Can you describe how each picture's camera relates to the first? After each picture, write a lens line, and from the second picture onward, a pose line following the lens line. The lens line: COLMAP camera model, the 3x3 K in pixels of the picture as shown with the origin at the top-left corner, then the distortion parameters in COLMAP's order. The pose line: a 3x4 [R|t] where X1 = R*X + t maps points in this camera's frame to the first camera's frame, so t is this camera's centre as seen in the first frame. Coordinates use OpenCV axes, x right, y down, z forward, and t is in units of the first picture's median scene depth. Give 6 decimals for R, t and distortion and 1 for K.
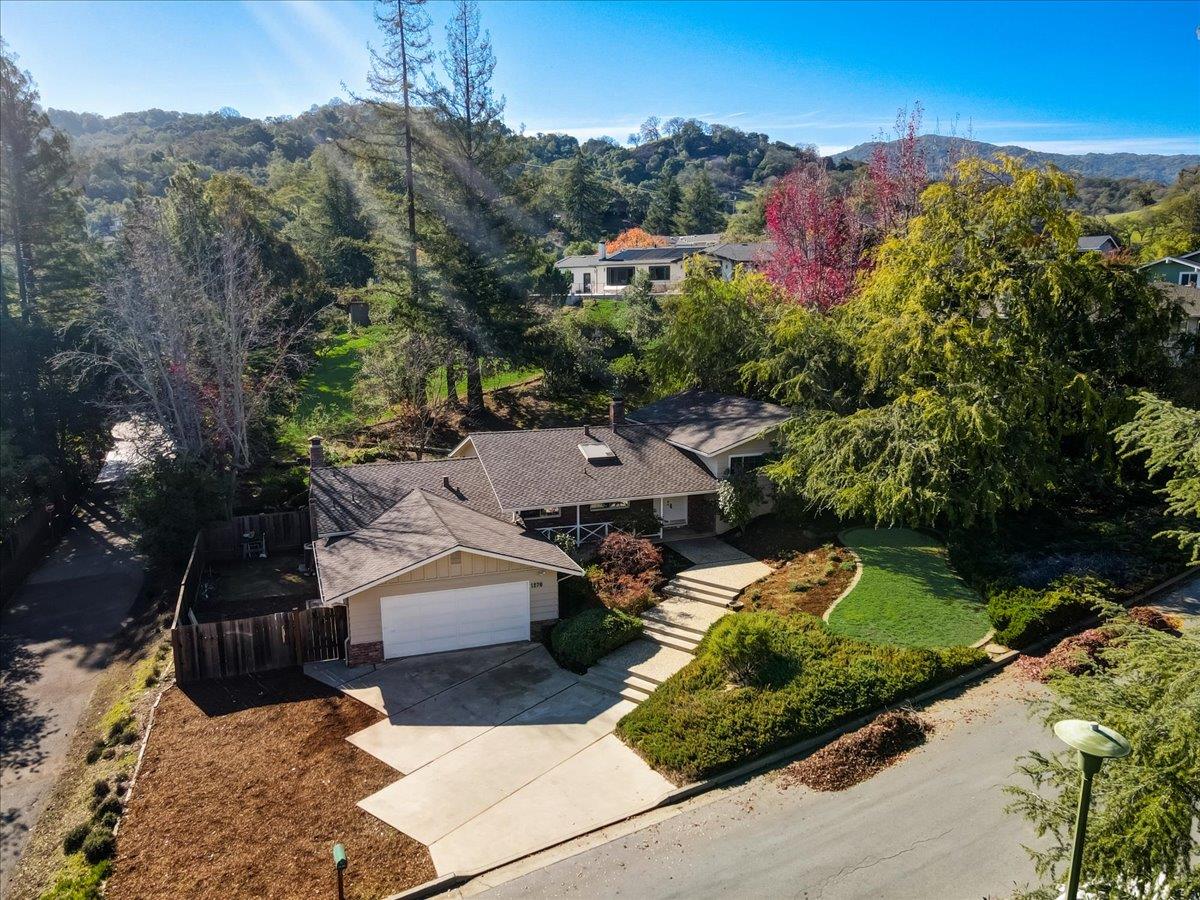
lens RADIAL K [[876.7, 0, 592.1], [0, 876.7, 446.9], [0, 0, 1]] dist [0.005422, 0.003597]
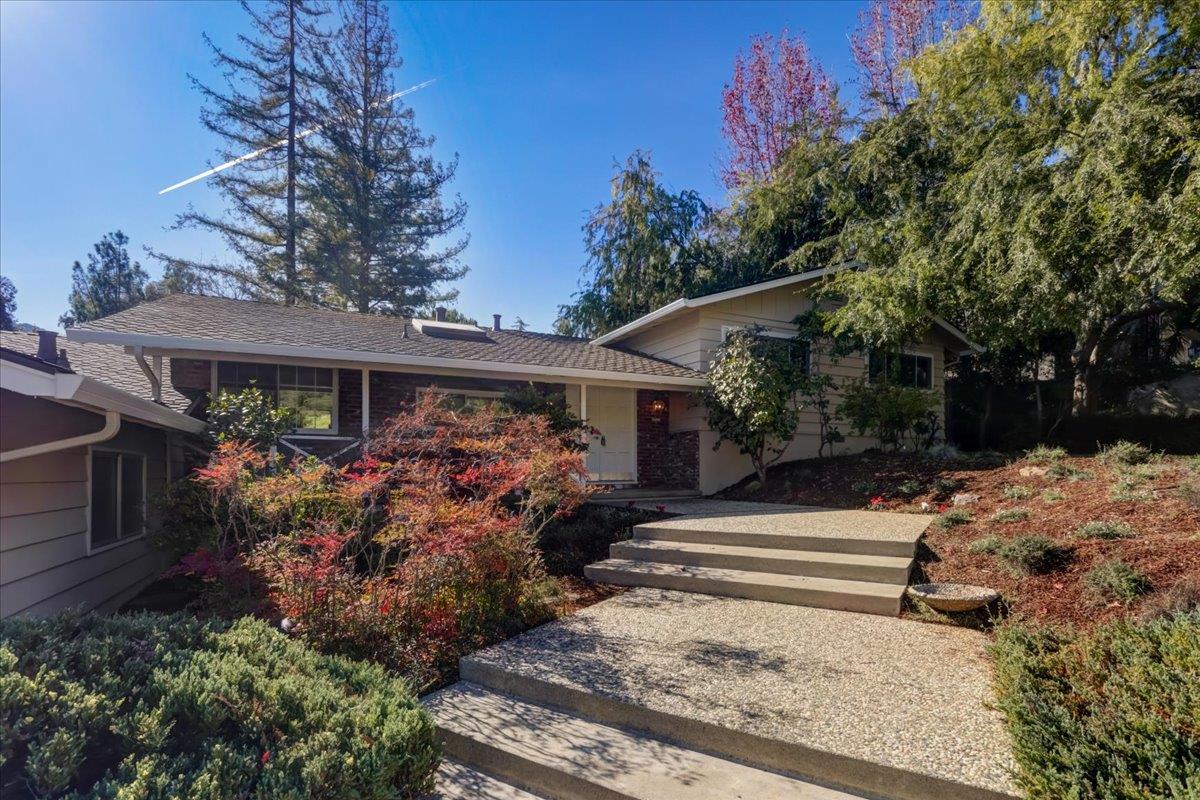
lens RADIAL K [[563.0, 0, 602.7], [0, 563.0, 469.9], [0, 0, 1]] dist [-0.013178, 0.000916]
pose [[0.993384, 0.008006, 0.114557, 0.069309], [0.011322, 0.985879, -0.167077, 0.173128], [-0.114277, 0.167269, 0.979266, 0.890257]]
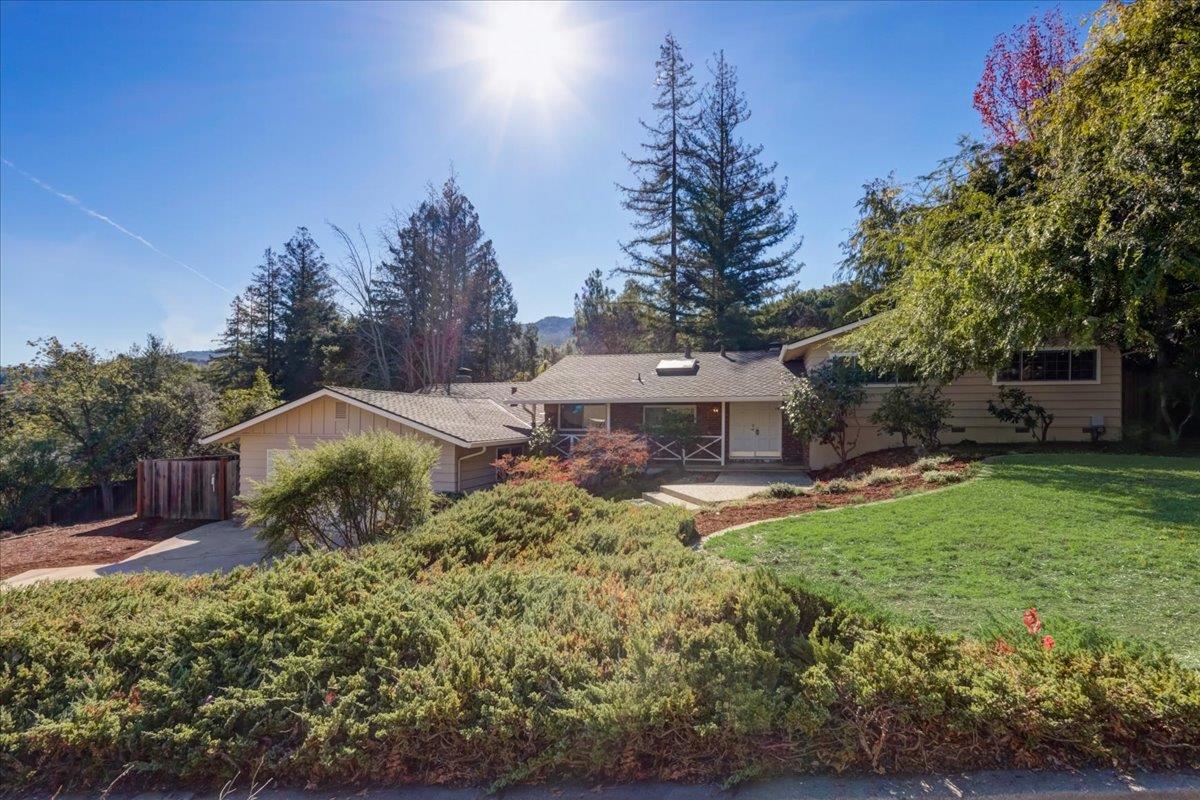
lens RADIAL K [[563.0, 0, 612.4], [0, 563.0, 398.4], [0, 0, 1]] dist [-0.013178, 0.000916]
pose [[0.818652, -0.011351, -0.574178, 0.326967], [-0.106027, 0.979630, -0.170536, 0.173563], [0.564418, 0.200488, 0.800773, 0.687550]]
